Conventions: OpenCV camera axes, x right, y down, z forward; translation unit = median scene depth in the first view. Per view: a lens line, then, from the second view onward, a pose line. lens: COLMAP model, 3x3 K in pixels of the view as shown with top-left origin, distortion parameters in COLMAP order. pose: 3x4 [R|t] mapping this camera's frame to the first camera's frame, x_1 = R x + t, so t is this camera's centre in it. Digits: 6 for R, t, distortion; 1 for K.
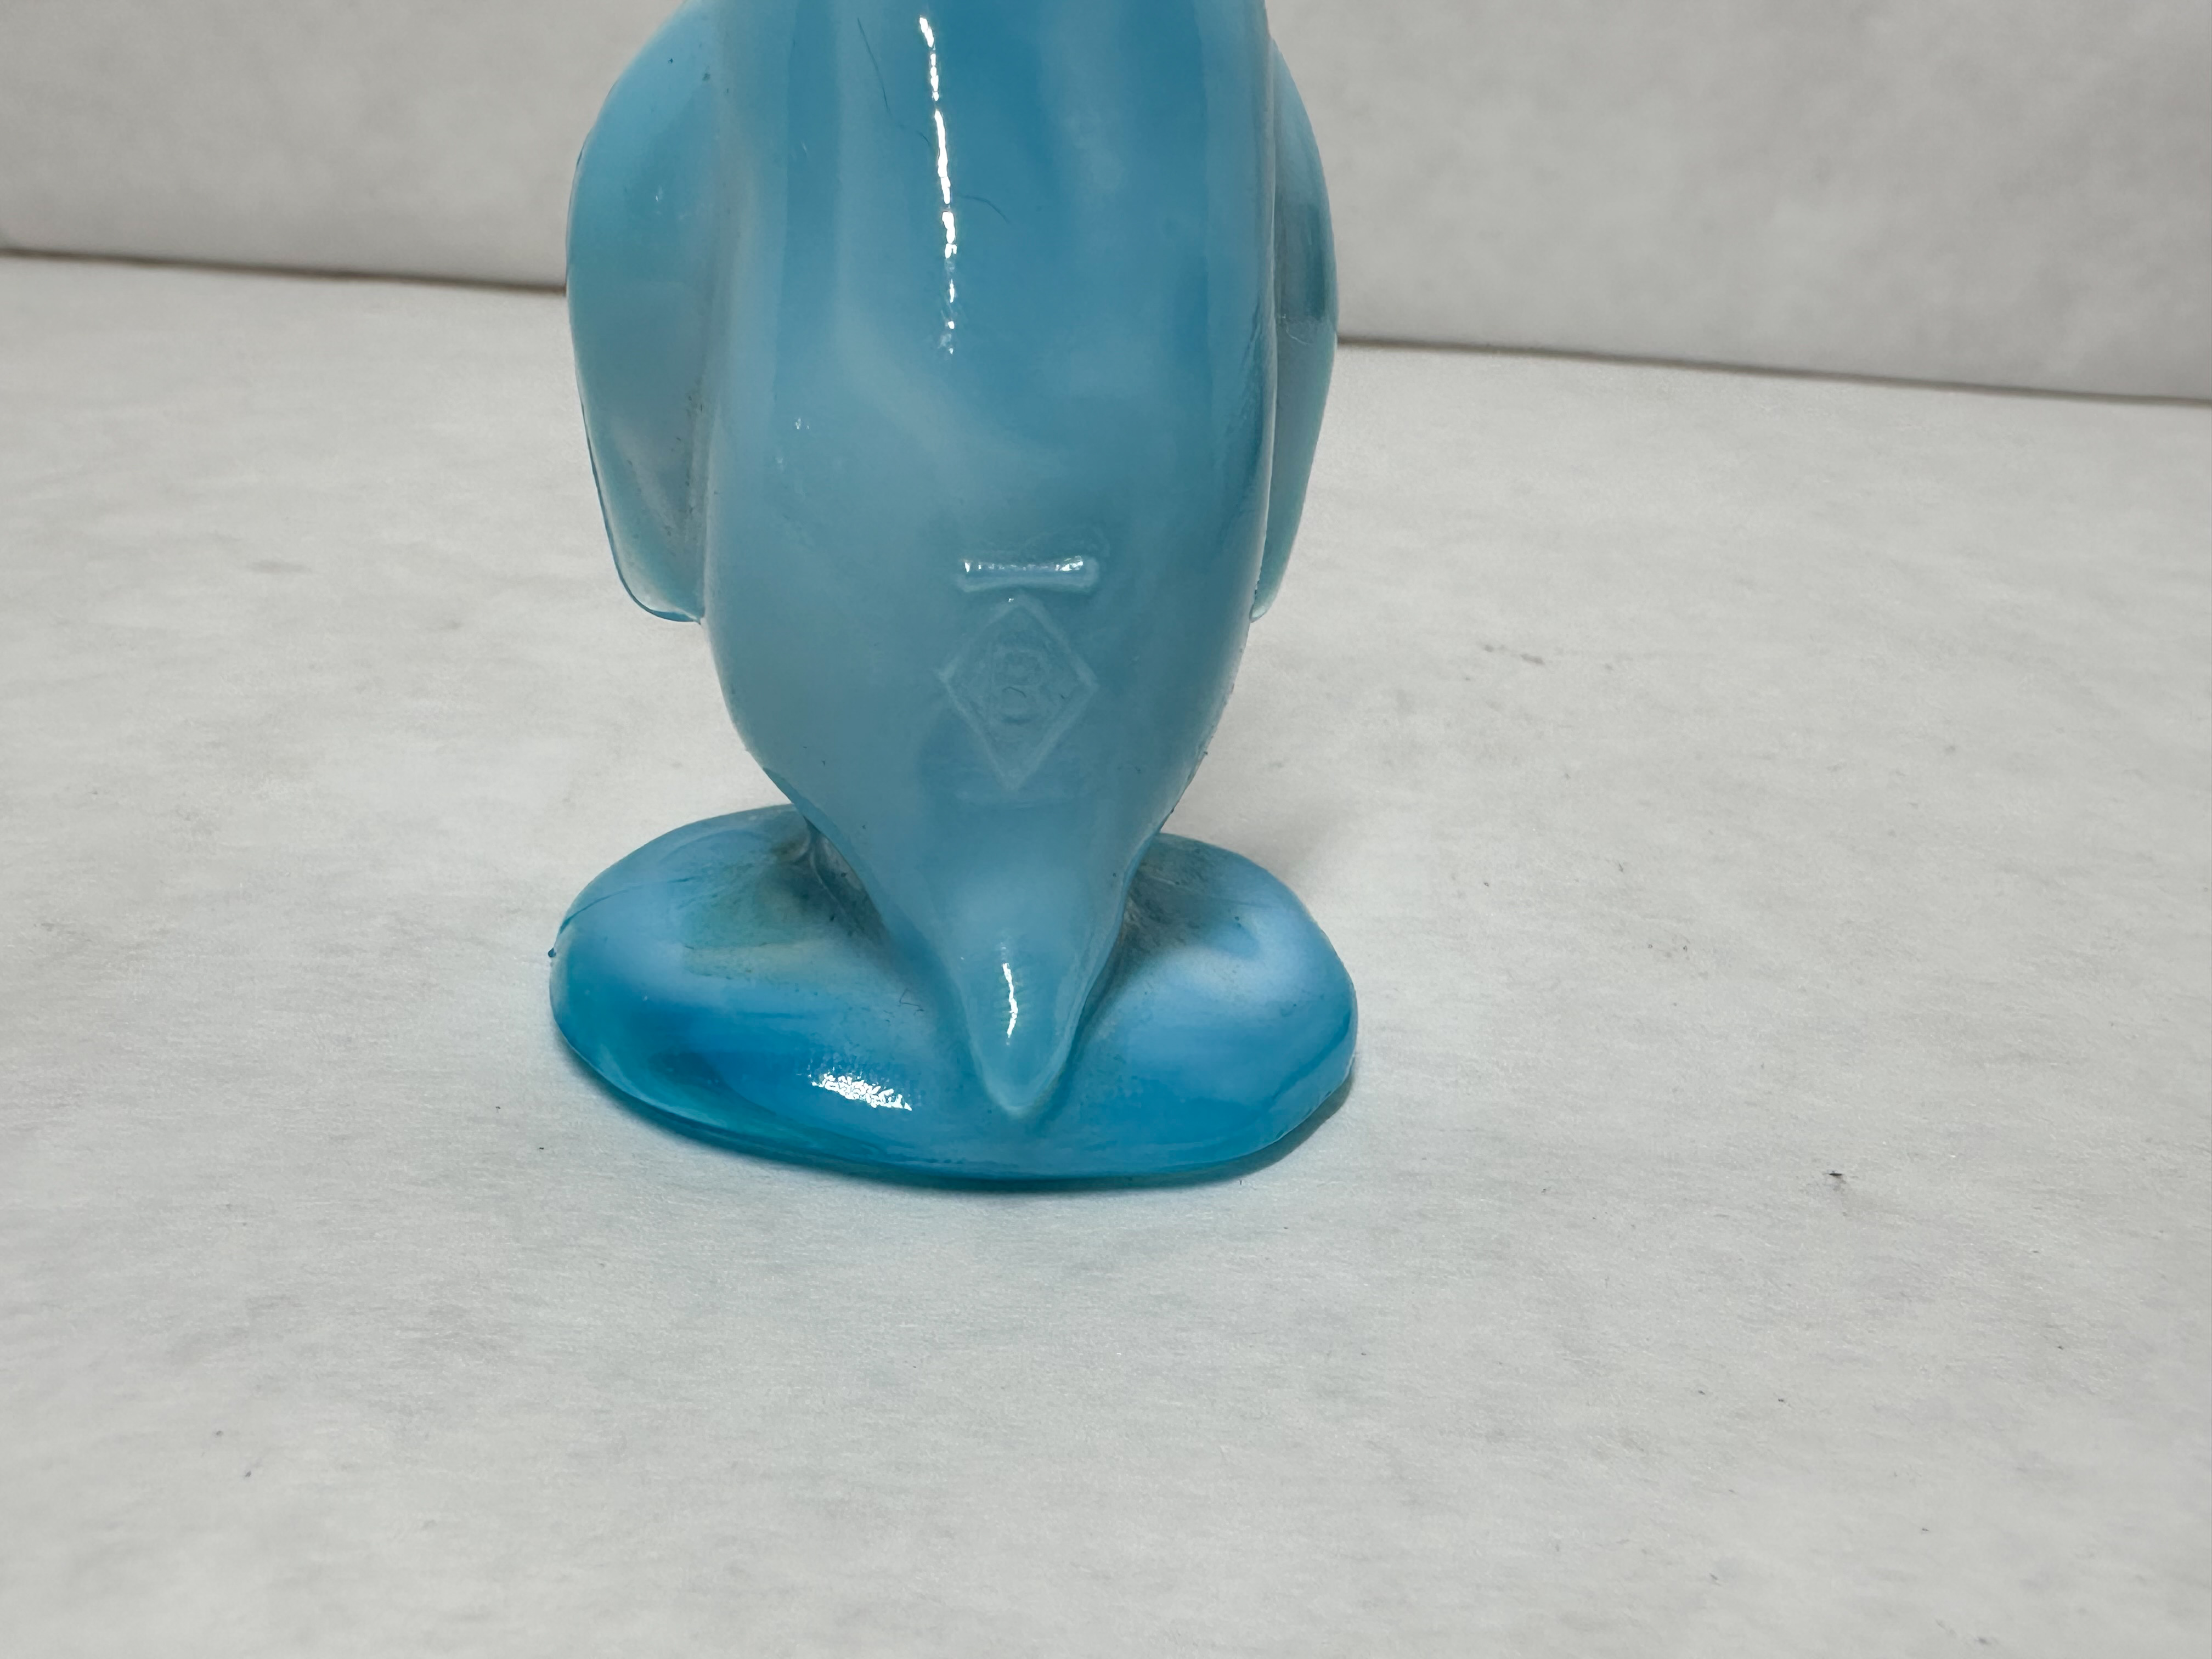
lens RADIAL K [[2067.9, 0, 1106.0], [0, 2067.9, 829.5], [0, 0, 1]] dist [-0.018150, -0.000735]
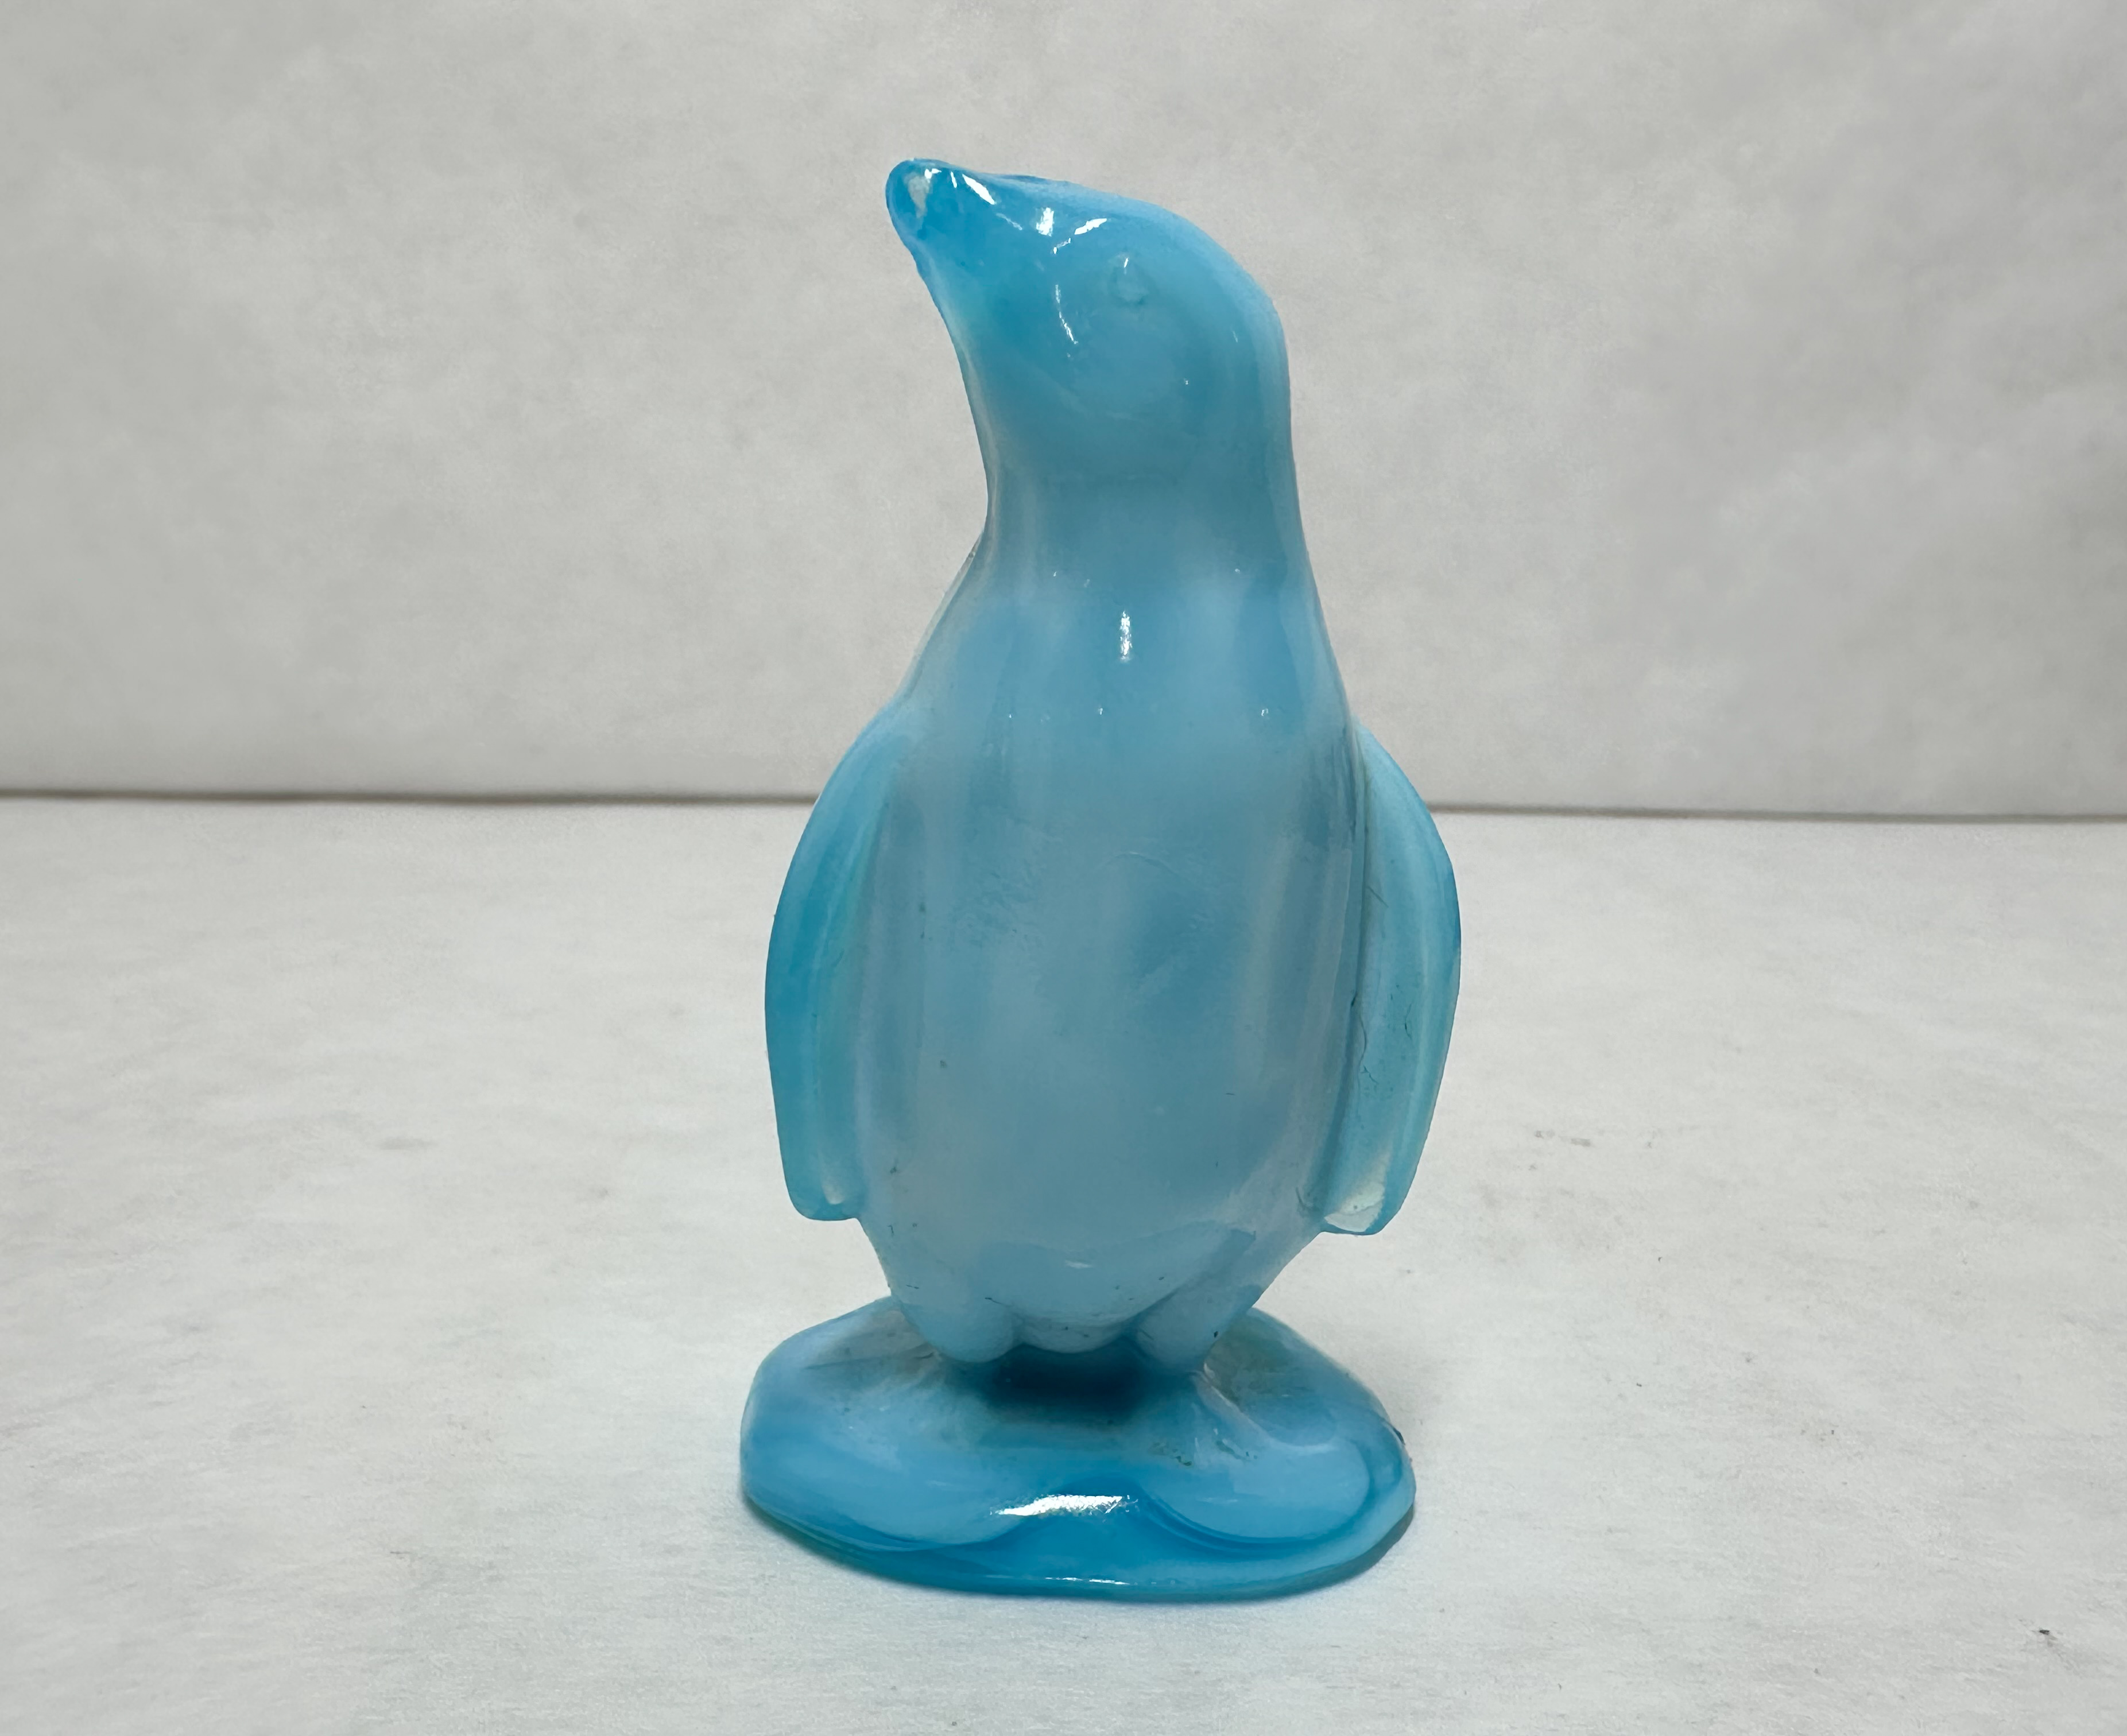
lens RADIAL K [[2123.5, 0, 1063.5], [0, 2123.5, 868.0], [0, 0, 1]] dist [0.004418, -0.047560]
pose [[0.992881, -0.068077, 0.097740, -0.272891], [0.083072, 0.983839, -0.158616, -0.109765], [-0.085362, 0.165606, 0.982491, -0.199796]]
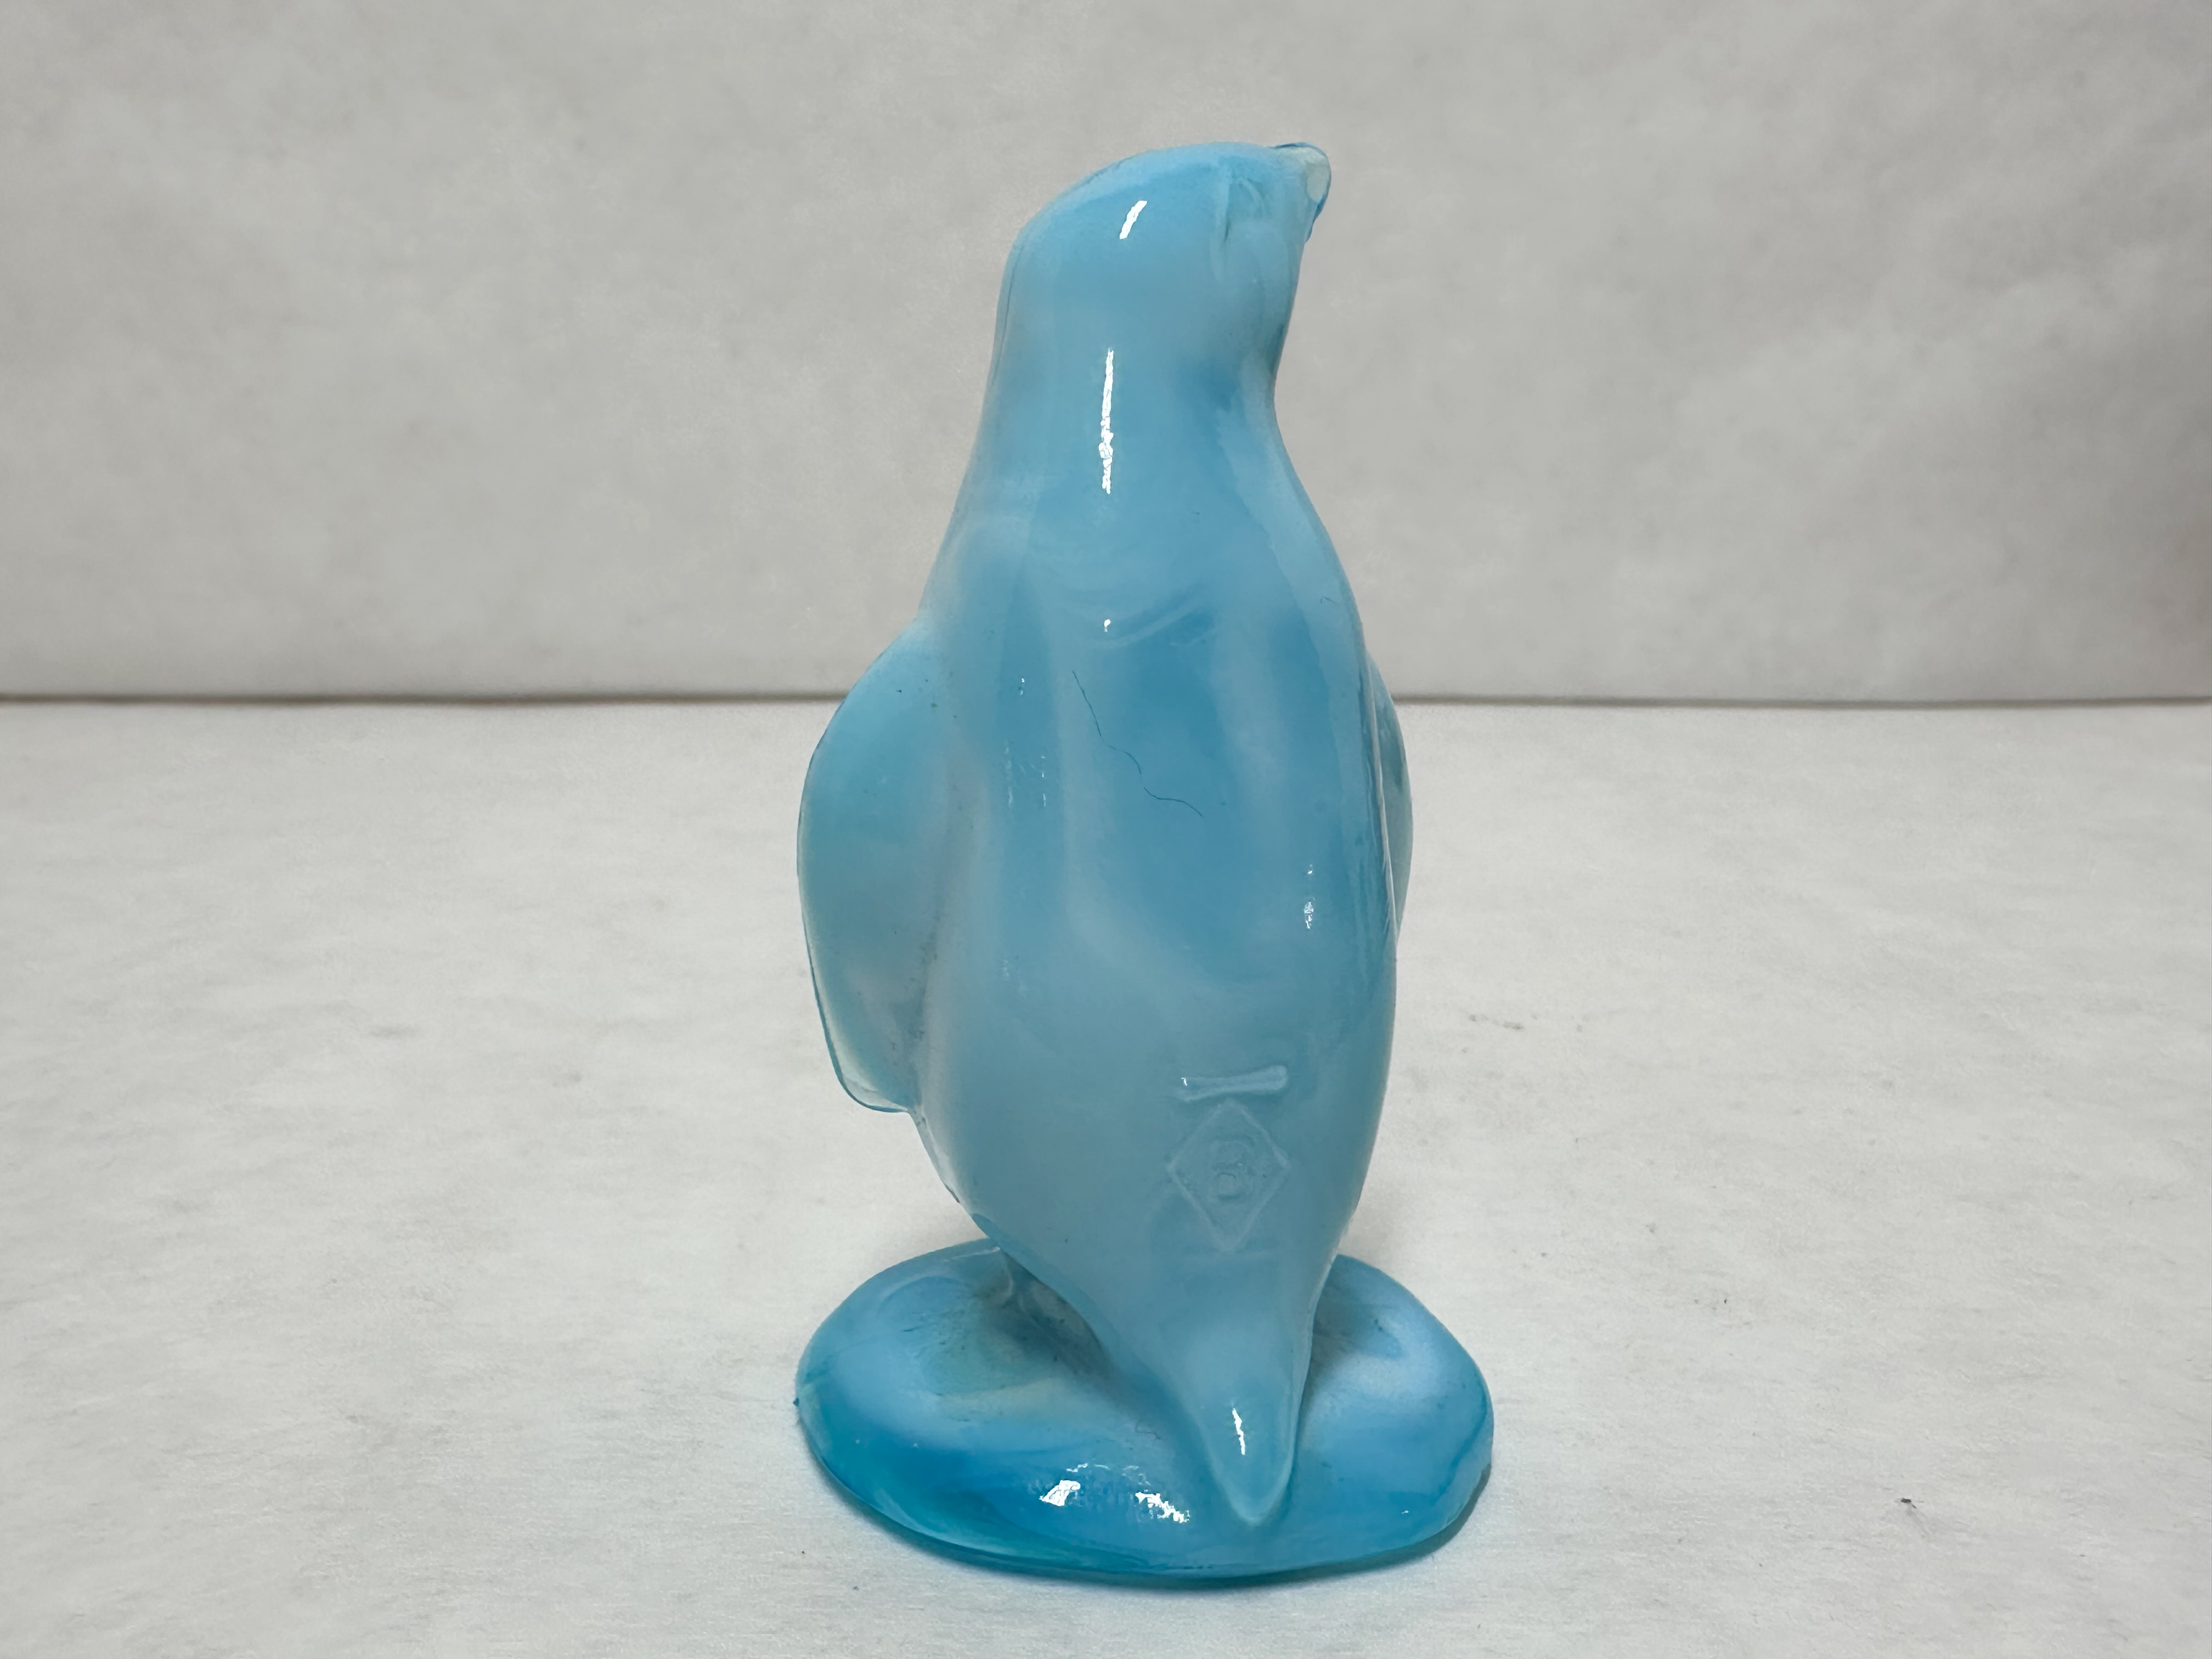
lens RADIAL K [[2040.7, 0, 1029.5], [0, 2040.7, 819.7], [0, 0, 1]] dist [-0.010738, -0.012774]
pose [[0.995210, -0.078881, 0.057749, -0.189901], [0.085807, 0.987876, -0.129375, -0.113602], [-0.046844, 0.133711, 0.989913, -0.211826]]
